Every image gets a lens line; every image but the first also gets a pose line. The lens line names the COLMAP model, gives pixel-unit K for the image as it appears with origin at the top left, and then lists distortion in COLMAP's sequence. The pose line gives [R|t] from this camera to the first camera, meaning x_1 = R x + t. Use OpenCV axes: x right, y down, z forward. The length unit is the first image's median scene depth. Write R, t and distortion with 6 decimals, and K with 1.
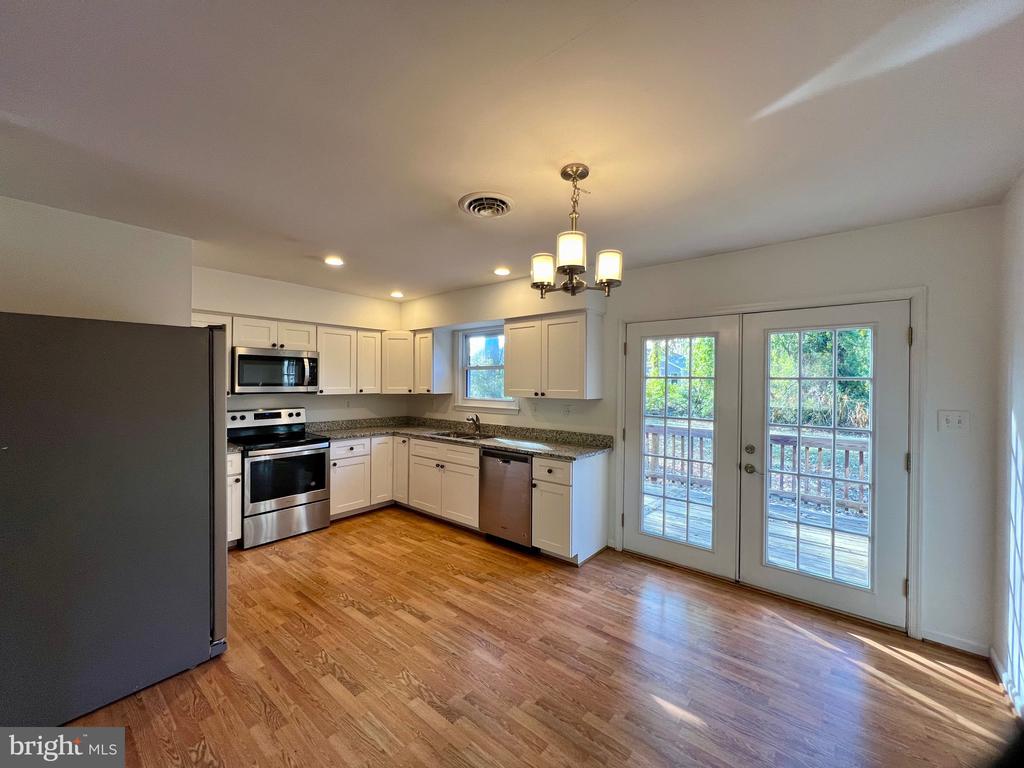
lens RADIAL K [[408.3, 0, 513.1], [0, 408.3, 379.5], [0, 0, 1]] dist [-0.002015, 0.000382]
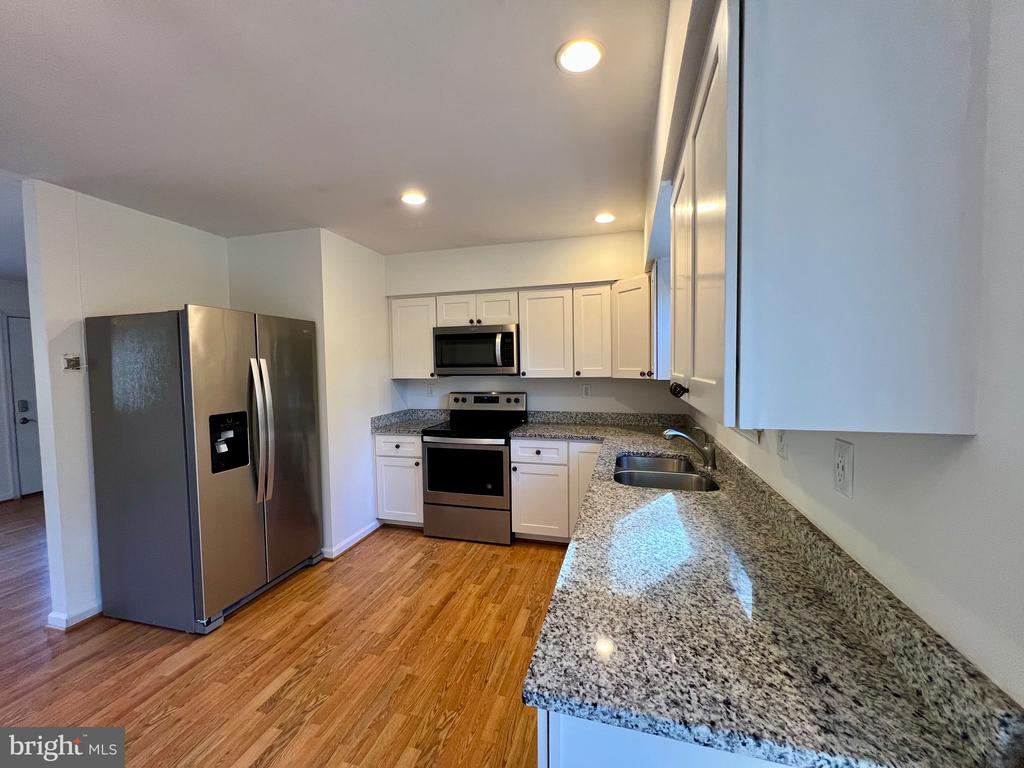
lens RADIAL K [[408.3, 0, 511.7], [0, 408.3, 384.0], [0, 0, 1]] dist [-0.002015, 0.000382]
pose [[0.404533, 0.032624, -0.913941, 0.263272], [0.022179, 0.998720, 0.045467, 0.013352], [0.914254, -0.038663, 0.403292, 0.700919]]
